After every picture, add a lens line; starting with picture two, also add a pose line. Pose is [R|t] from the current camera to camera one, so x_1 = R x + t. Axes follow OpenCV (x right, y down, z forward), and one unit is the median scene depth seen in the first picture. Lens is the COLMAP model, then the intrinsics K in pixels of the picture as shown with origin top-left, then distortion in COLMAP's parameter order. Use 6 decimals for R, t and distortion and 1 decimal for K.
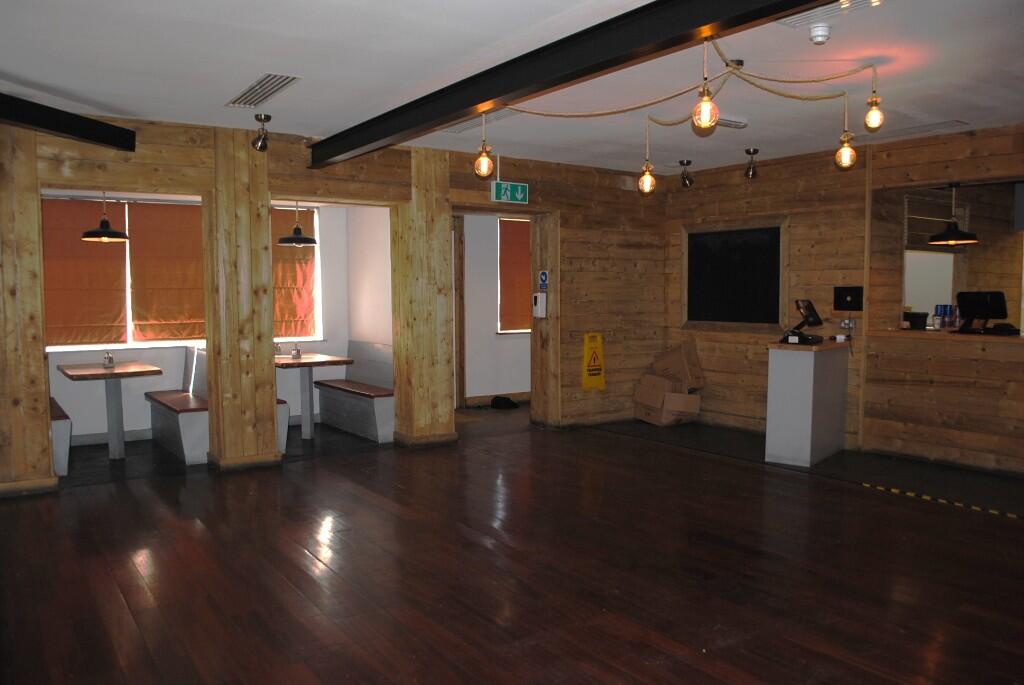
lens RADIAL K [[830.6, 0, 514.0], [0, 830.6, 345.0], [0, 0, 1]] dist [-0.008201, -0.002213]
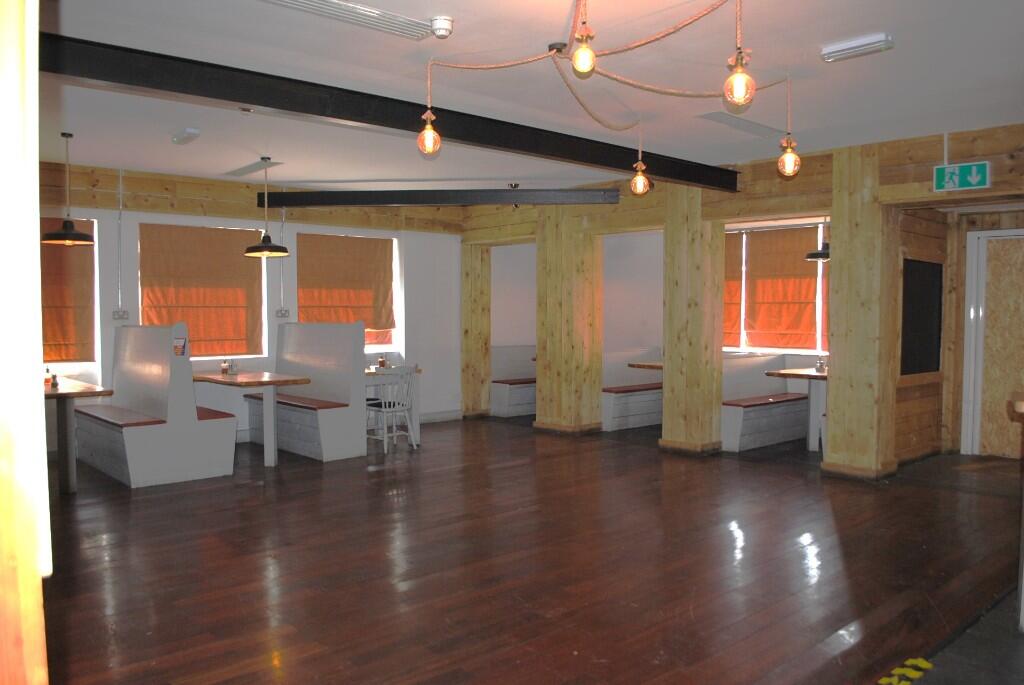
lens RADIAL K [[830.6, 0, 476.9], [0, 830.6, 335.0], [0, 0, 1]] dist [-0.008201, -0.002213]
pose [[0.141074, 0.035538, -0.989361, 0.696973], [-0.067905, 0.997349, 0.026143, -0.027041], [0.987667, 0.063494, 0.143114, 0.456204]]
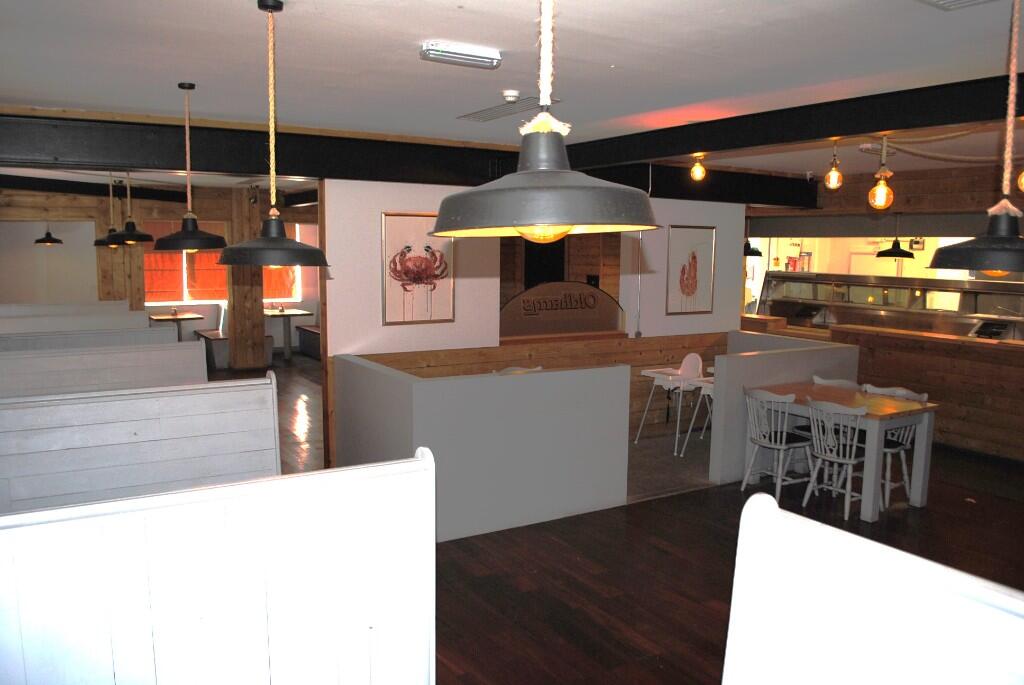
lens RADIAL K [[830.6, 0, 511.9], [0, 830.6, 340.7], [0, 0, 1]] dist [-0.008201, -0.002213]
pose [[0.998539, 0.017497, -0.051127, 0.308019], [-0.014984, 0.998680, 0.049126, -0.015859], [0.051919, -0.048288, 0.997483, -0.700672]]
